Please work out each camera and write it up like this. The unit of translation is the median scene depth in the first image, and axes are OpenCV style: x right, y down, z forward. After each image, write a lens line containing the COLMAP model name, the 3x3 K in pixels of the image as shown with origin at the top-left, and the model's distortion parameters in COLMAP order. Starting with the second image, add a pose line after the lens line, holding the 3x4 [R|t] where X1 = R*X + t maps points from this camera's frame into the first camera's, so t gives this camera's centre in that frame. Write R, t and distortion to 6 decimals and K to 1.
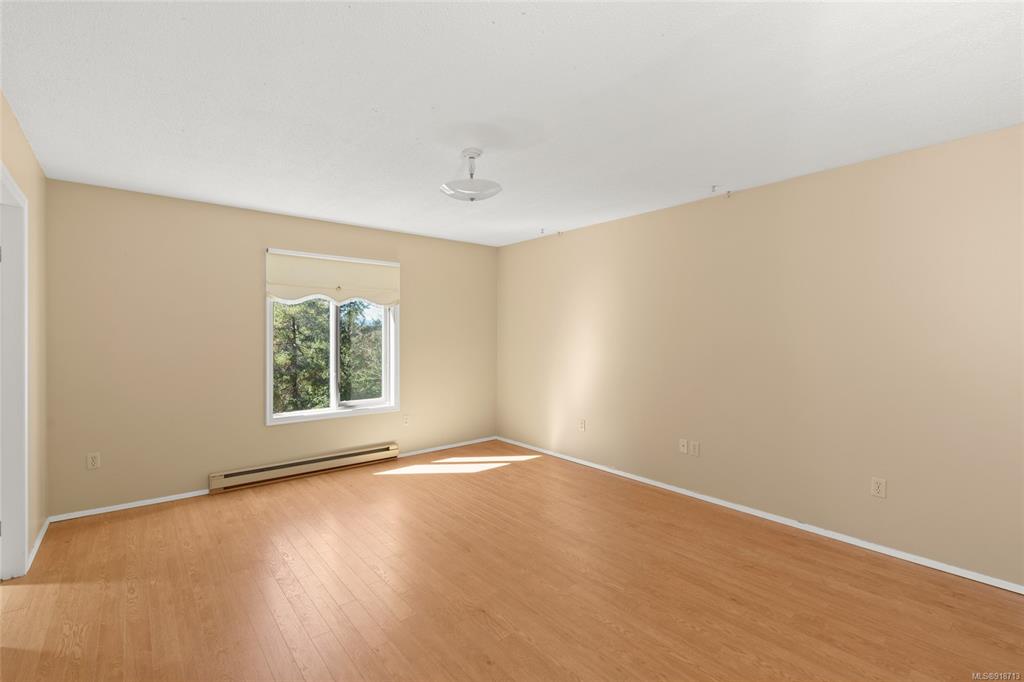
lens RADIAL K [[455.5, 0, 514.6], [0, 455.5, 343.7], [0, 0, 1]] dist [0.004530, -0.002332]
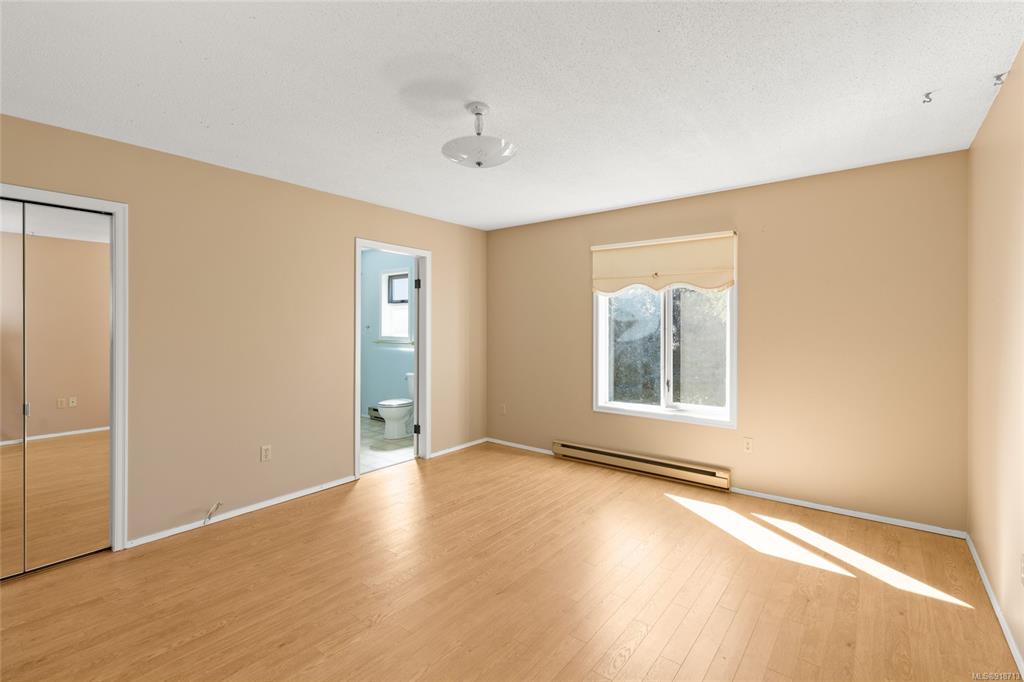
lens RADIAL K [[455.5, 0, 515.0], [0, 455.5, 329.8], [0, 0, 1]] dist [0.004530, -0.002332]
pose [[0.202110, 0.006903, -0.979338, 0.466355], [-0.015169, 0.999877, 0.003917, -0.015447], [0.979245, 0.014064, 0.202190, 0.567992]]
